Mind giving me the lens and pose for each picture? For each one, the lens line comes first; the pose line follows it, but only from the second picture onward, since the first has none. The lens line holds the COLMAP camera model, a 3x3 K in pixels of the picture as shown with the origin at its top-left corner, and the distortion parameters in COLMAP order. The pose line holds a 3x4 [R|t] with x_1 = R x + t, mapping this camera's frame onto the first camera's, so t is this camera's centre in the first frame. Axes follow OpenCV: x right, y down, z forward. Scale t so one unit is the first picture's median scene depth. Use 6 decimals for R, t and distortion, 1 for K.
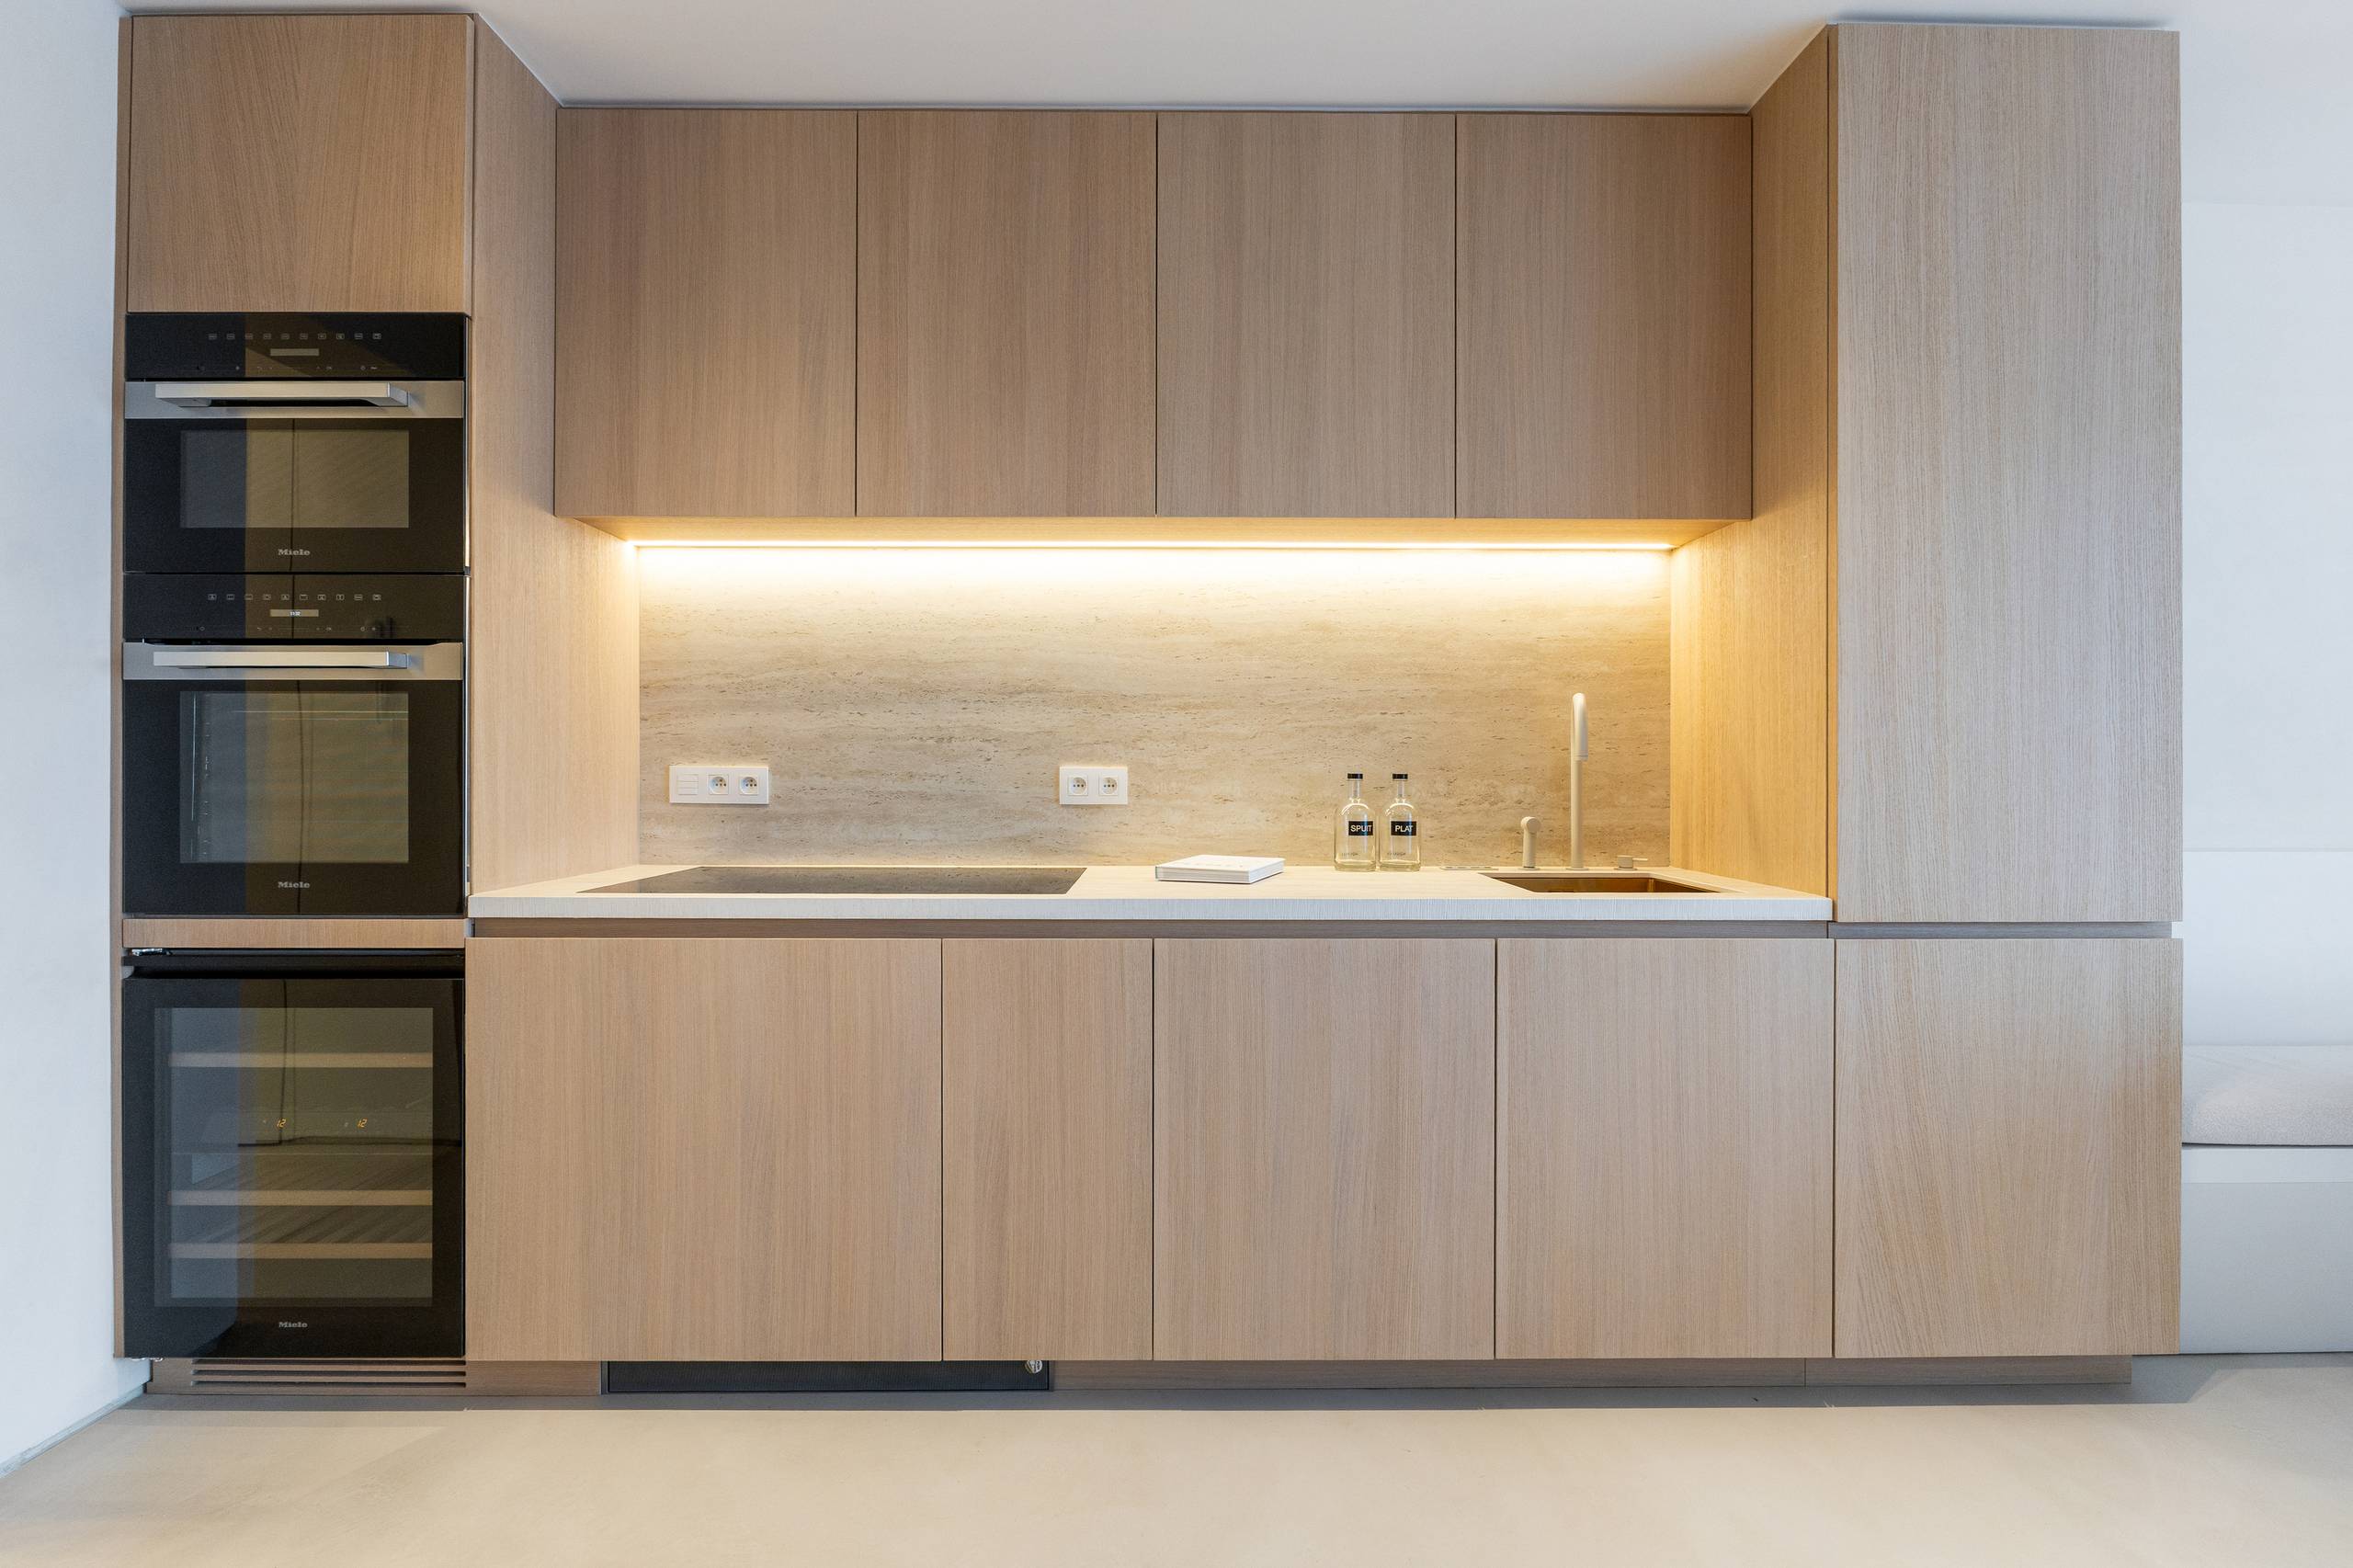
lens RADIAL K [[1072.7, 0, 1179.4], [0, 1072.7, 774.8], [0, 0, 1]] dist [0.000676, 0.000104]
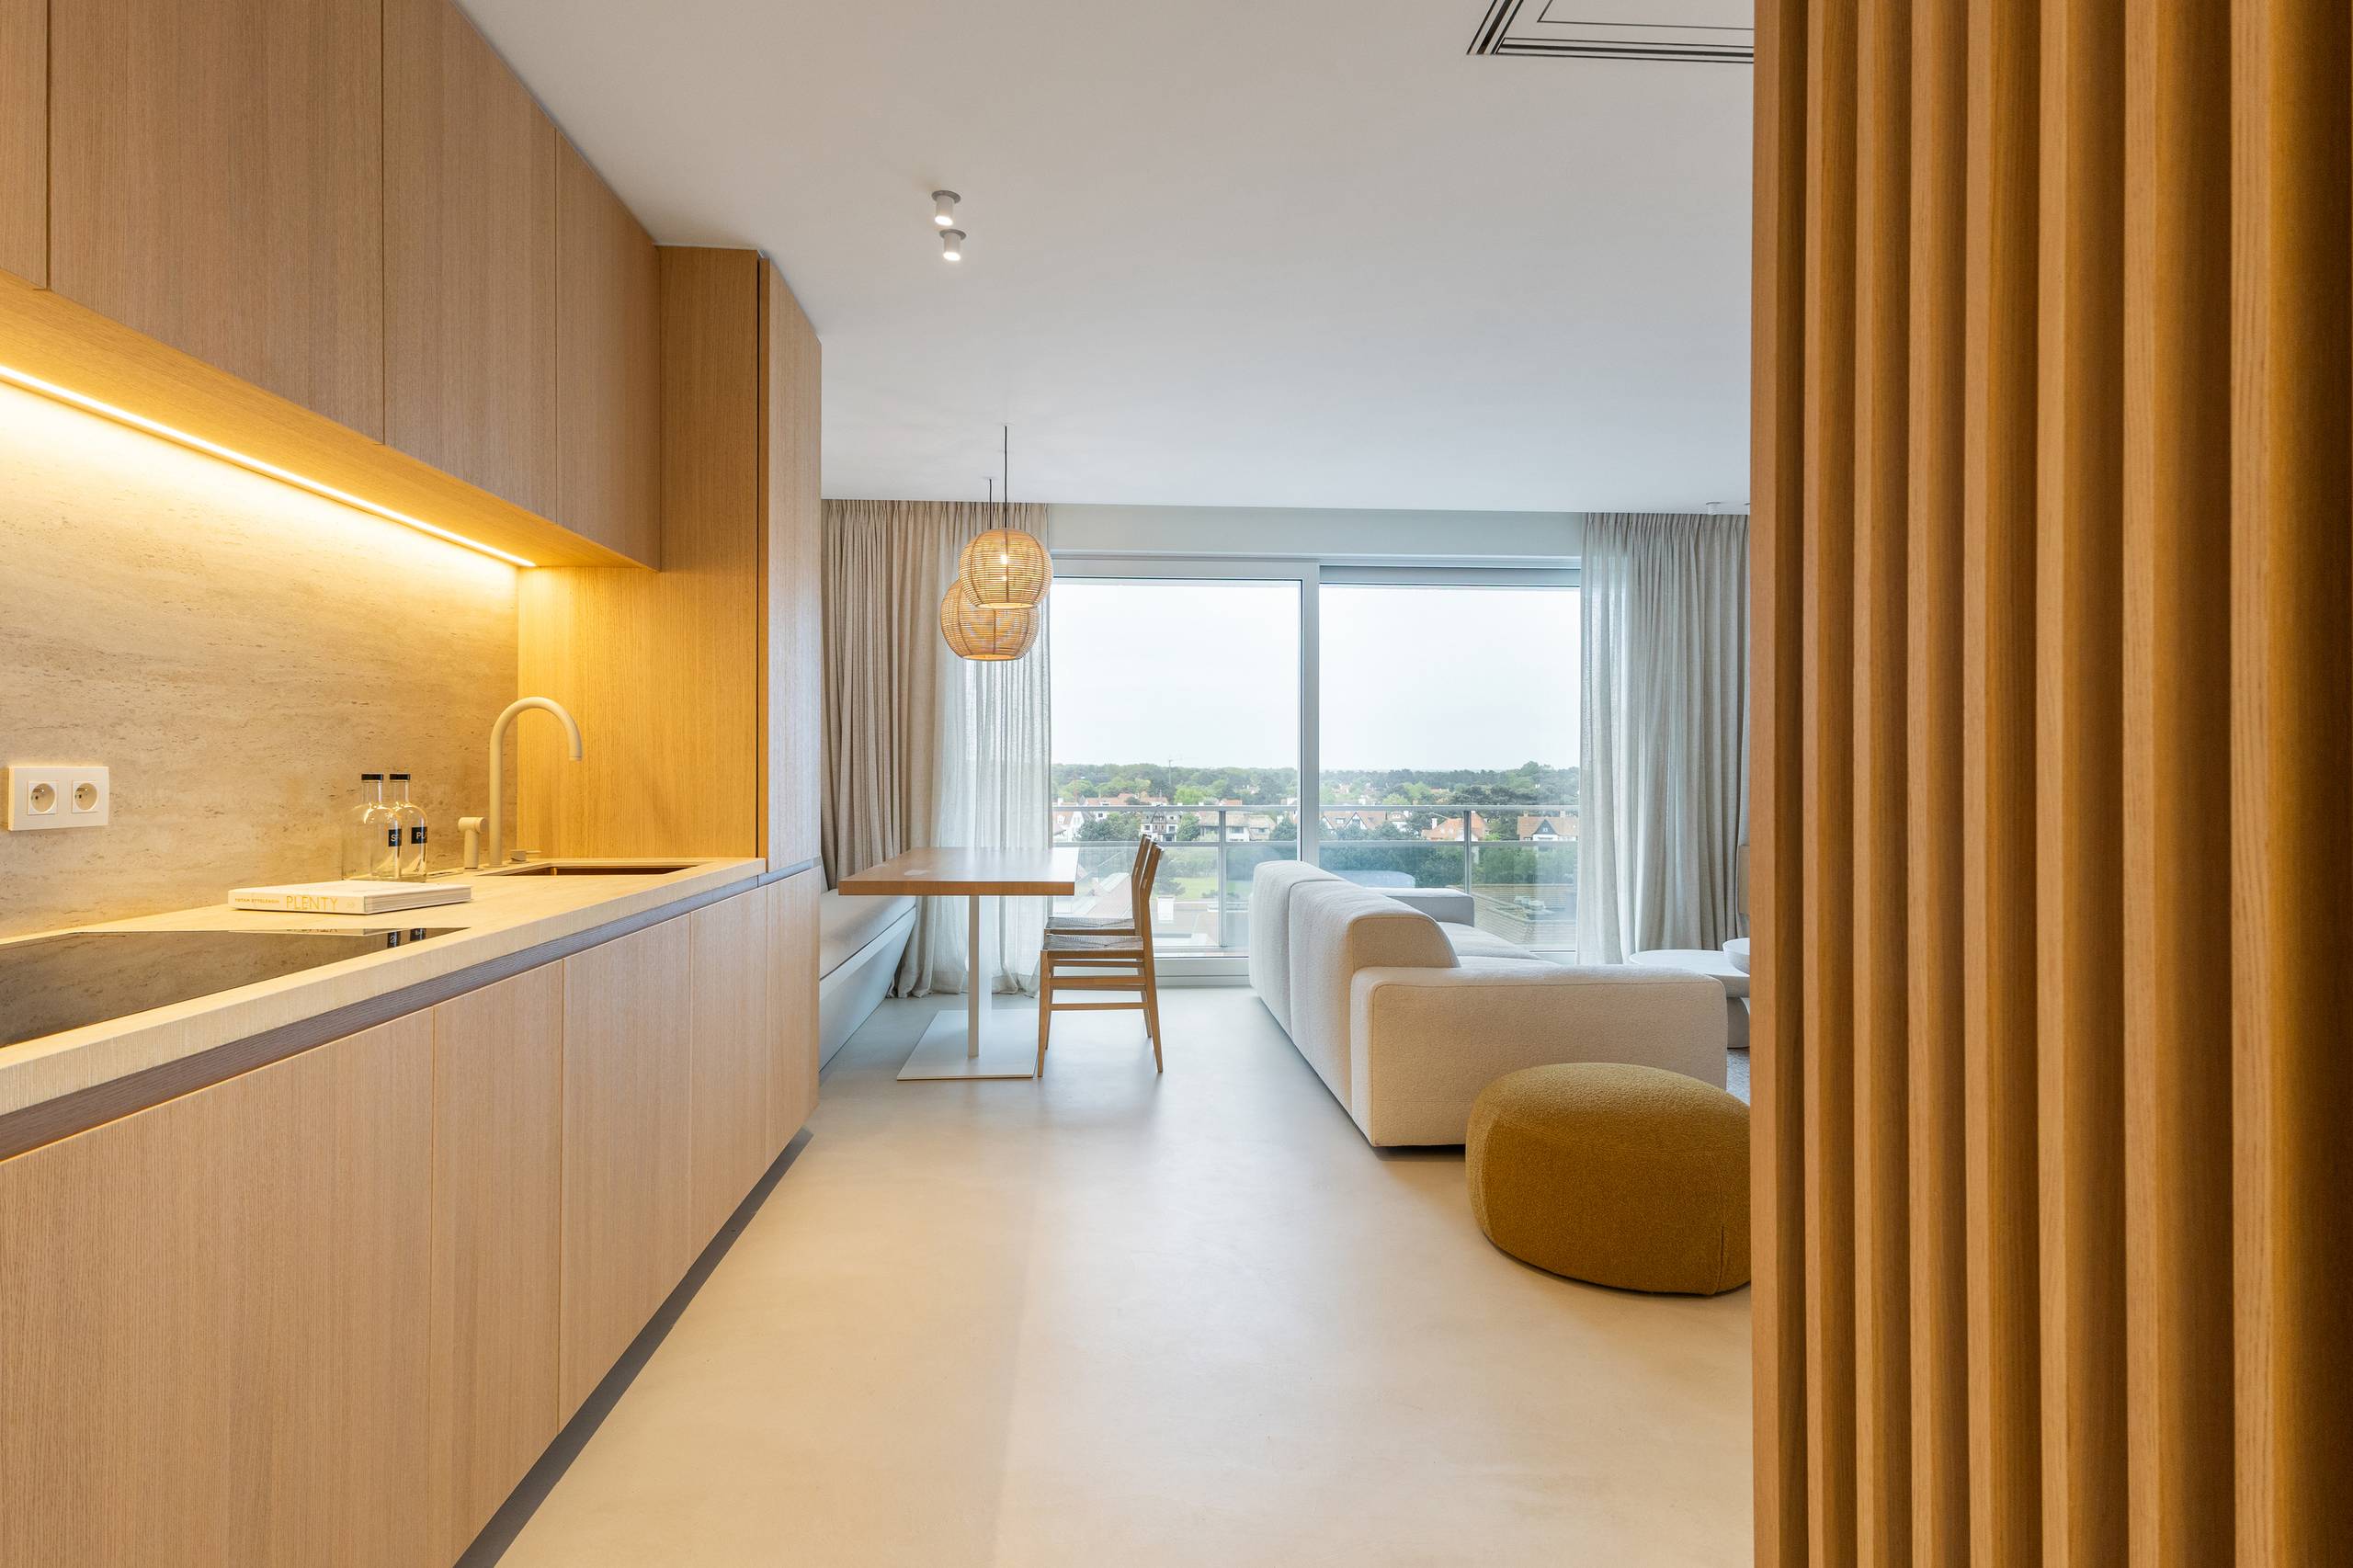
lens RADIAL K [[1177.3, 0, 1176.5], [0, 1177.3, 784.0], [0, 0, 1]] dist [-0.000135, -0.000407]
pose [[-0.067344, -0.014658, 0.997622, -0.780201], [0.002939, 0.999885, 0.014890, -0.005132], [-0.997726, 0.003934, -0.067293, 0.418070]]
